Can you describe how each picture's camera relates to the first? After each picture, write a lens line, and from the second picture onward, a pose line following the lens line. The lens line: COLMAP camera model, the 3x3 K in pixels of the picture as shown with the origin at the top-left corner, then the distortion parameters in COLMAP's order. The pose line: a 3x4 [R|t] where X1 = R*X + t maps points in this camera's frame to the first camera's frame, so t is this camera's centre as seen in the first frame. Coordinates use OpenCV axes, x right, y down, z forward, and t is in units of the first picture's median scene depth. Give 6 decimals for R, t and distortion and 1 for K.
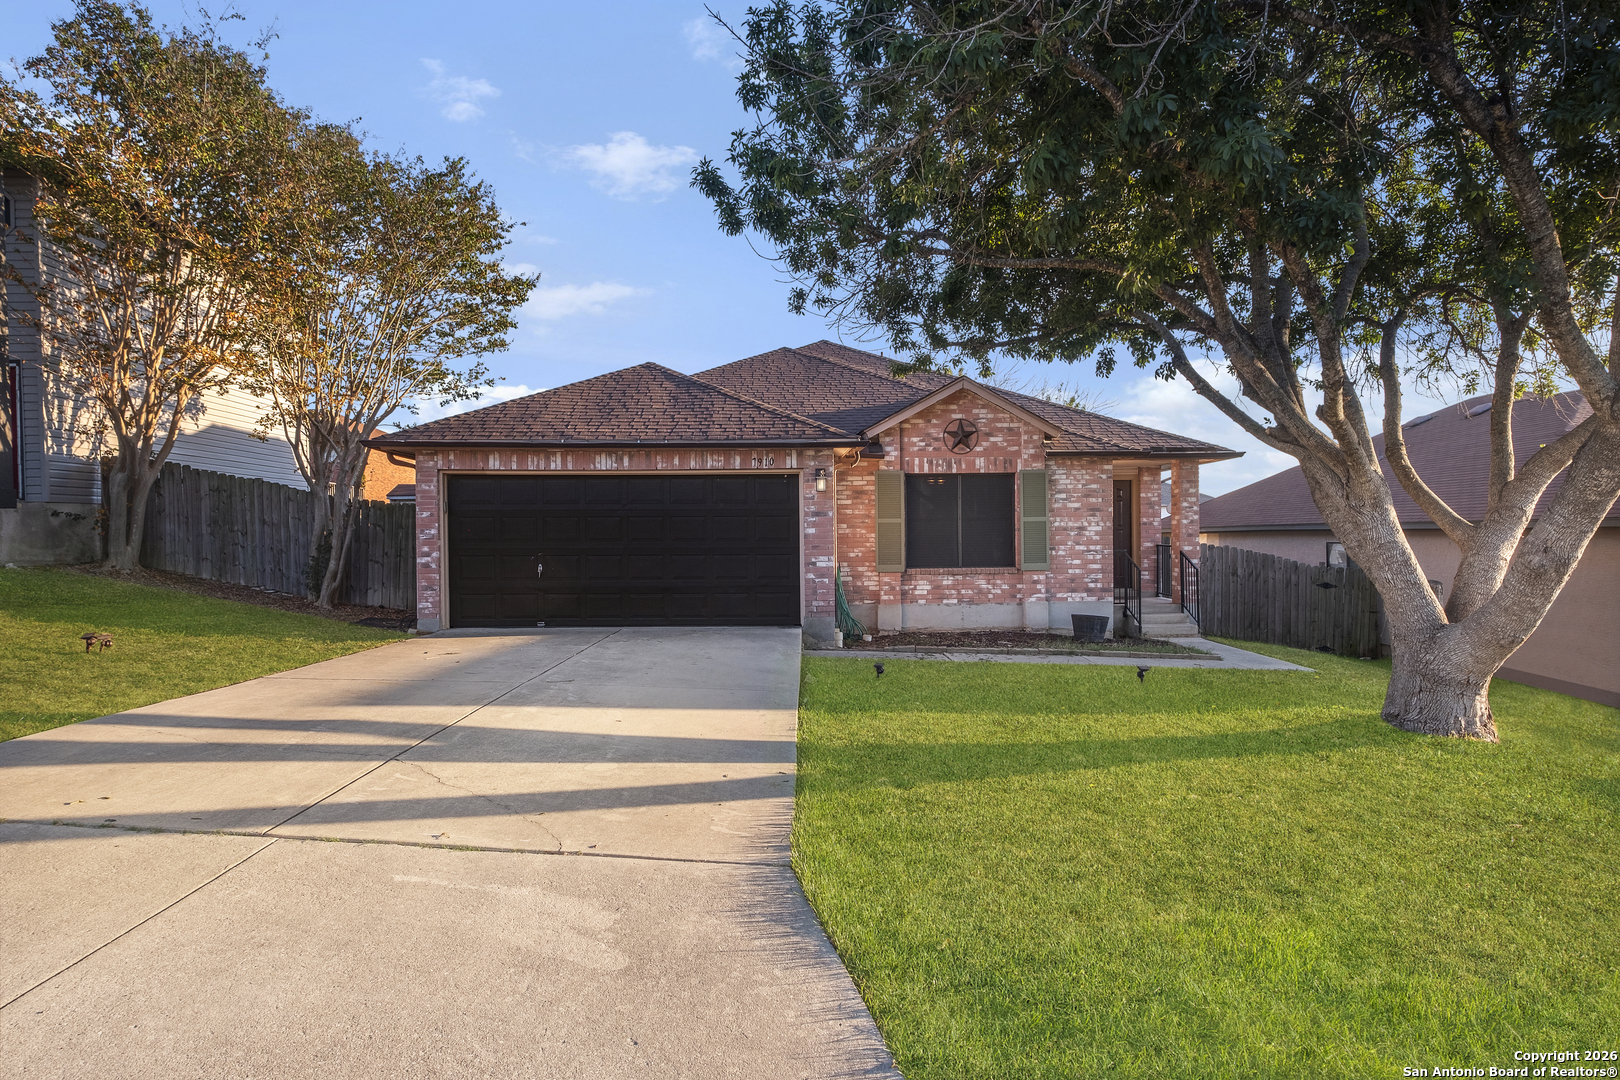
lens RADIAL K [[897.7, 0, 810.7], [0, 897.7, 540.2], [0, 0, 1]] dist [-0.002014, 0.002309]
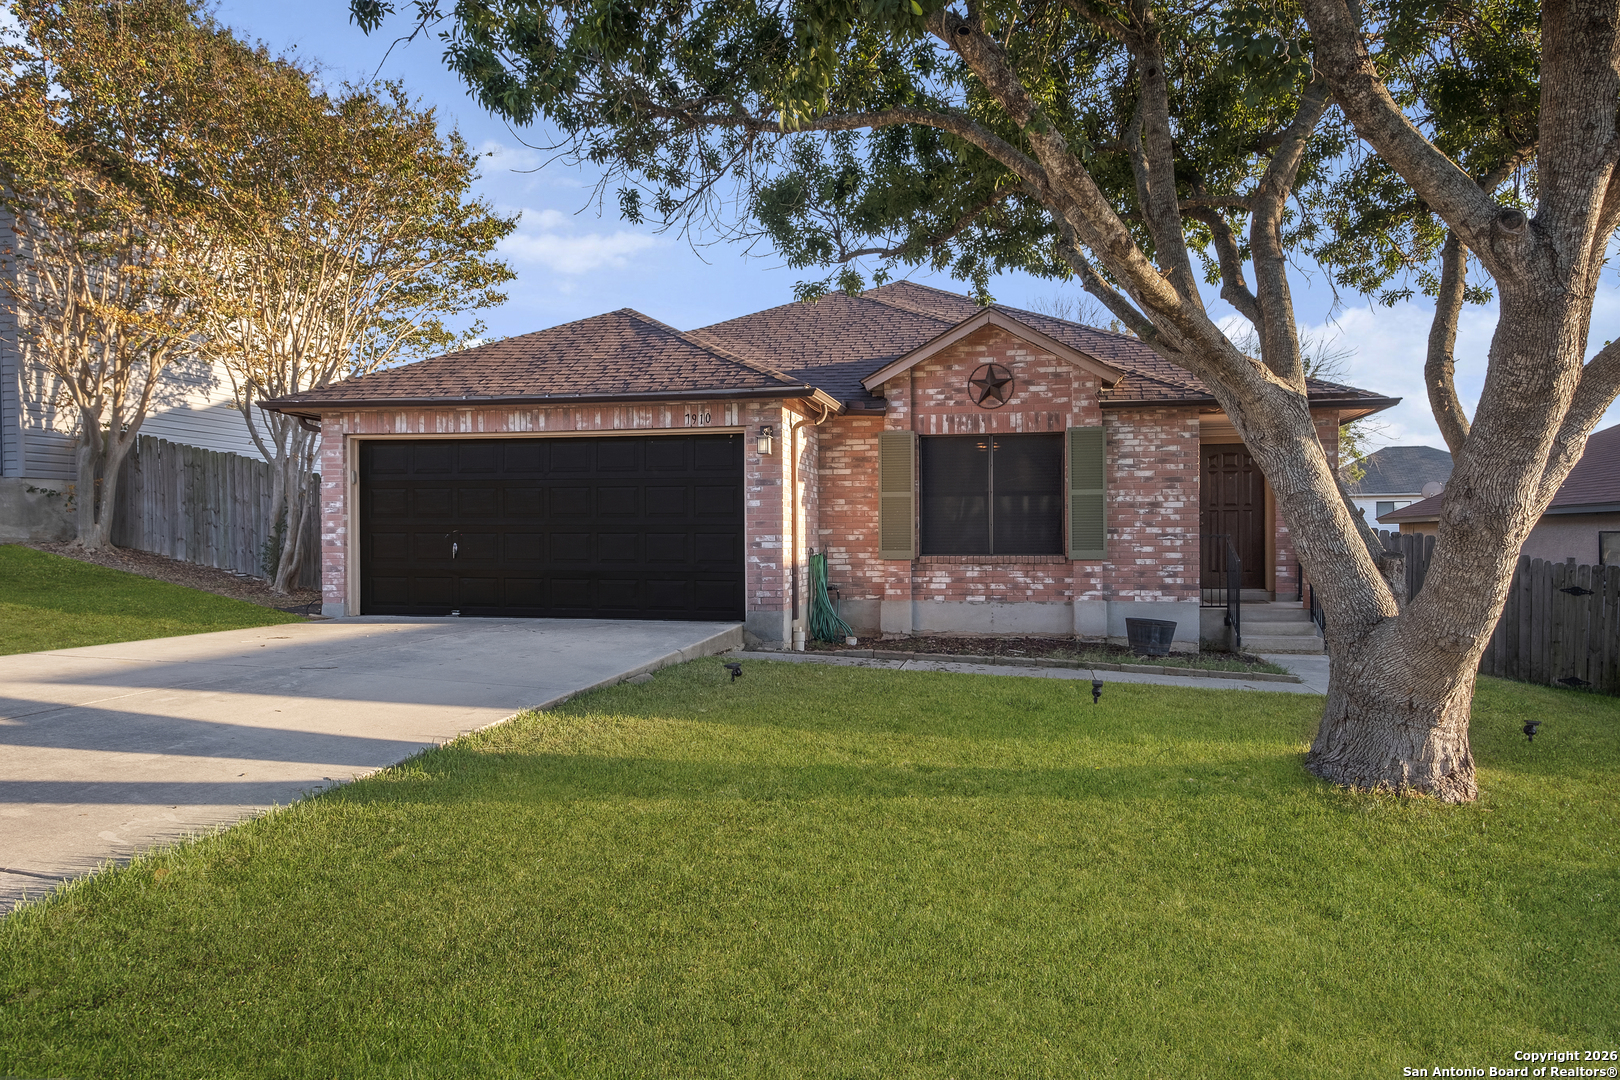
lens RADIAL K [[1060.2, 0, 810.8], [0, 1060.2, 538.7], [0, 0, 1]] dist [0.002365, -0.005468]
pose [[0.975095, 0.005896, -0.221708, 0.220784], [-0.006463, 0.999977, -0.001832, 0.019196], [0.221692, 0.003219, 0.975111, 0.073455]]
